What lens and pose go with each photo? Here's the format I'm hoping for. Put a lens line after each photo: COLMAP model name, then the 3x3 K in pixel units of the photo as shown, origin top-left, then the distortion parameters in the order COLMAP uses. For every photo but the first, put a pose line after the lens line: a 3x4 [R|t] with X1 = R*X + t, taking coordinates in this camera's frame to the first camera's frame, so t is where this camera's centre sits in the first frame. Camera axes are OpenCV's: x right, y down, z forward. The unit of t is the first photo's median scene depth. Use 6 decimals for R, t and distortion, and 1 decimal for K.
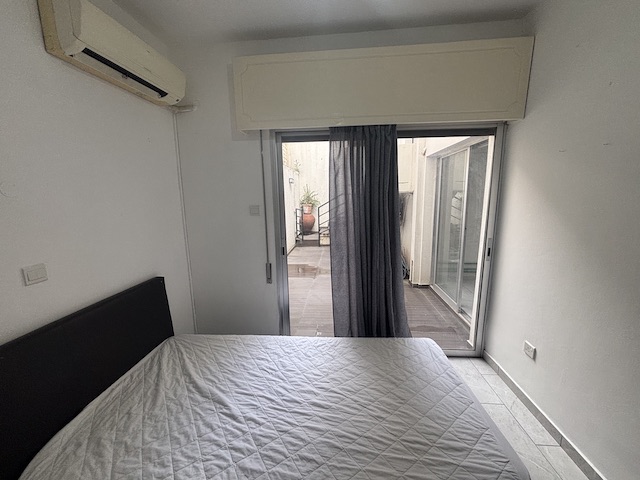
lens RADIAL K [[256.0, 0, 318.8], [0, 256.0, 238.0], [0, 0, 1]] dist [-0.002039, 0.000024]
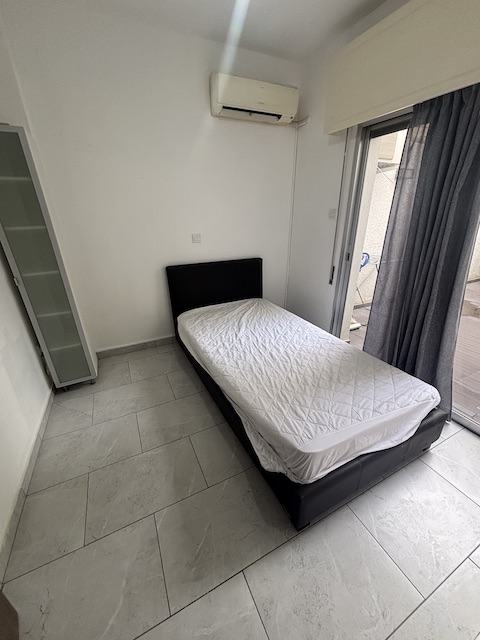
lens RADIAL K [[256.0, 0, 241.4], [0, 256.0, 319.9], [0, 0, 1]] dist [-0.002039, 0.000024]
pose [[0.512870, 0.351304, -0.783294, 0.787258], [-0.141788, 0.934568, 0.326312, 0.018613], [0.846676, -0.056294, 0.529122, 0.086681]]
